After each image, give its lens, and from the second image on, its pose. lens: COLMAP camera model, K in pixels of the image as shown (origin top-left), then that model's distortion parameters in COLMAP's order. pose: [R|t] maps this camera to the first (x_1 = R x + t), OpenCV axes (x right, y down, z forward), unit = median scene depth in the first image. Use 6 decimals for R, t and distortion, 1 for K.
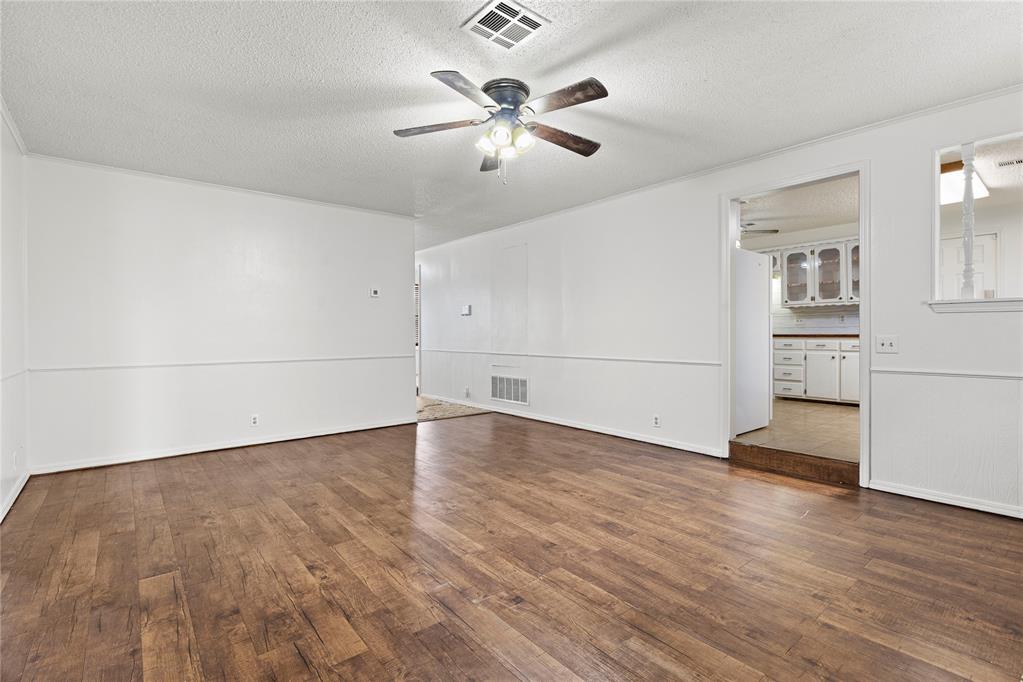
lens RADIAL K [[483.9, 0, 515.5], [0, 483.9, 333.7], [0, 0, 1]] dist [0.004514, 0.000058]
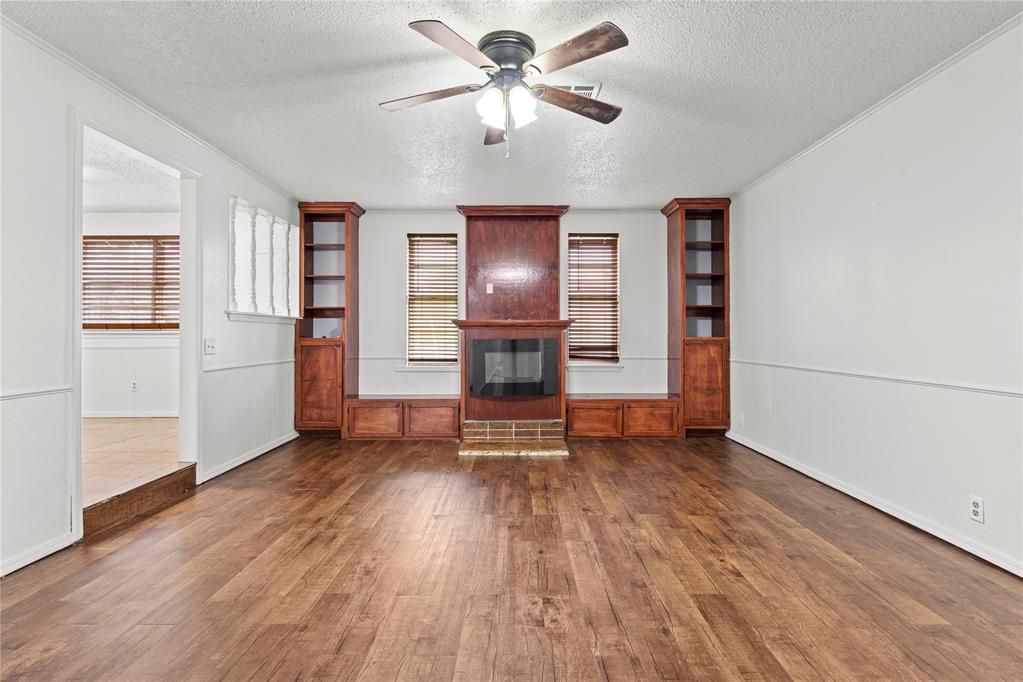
lens RADIAL K [[483.9, 0, 515.5], [0, 483.9, 333.7], [0, 0, 1]] dist [0.004514, 0.000058]
pose [[-0.773233, 0.009466, 0.634052, -0.678822], [0.006103, 0.999953, -0.007485, 0.006697], [-0.634093, -0.001918, -0.773254, 1.981680]]
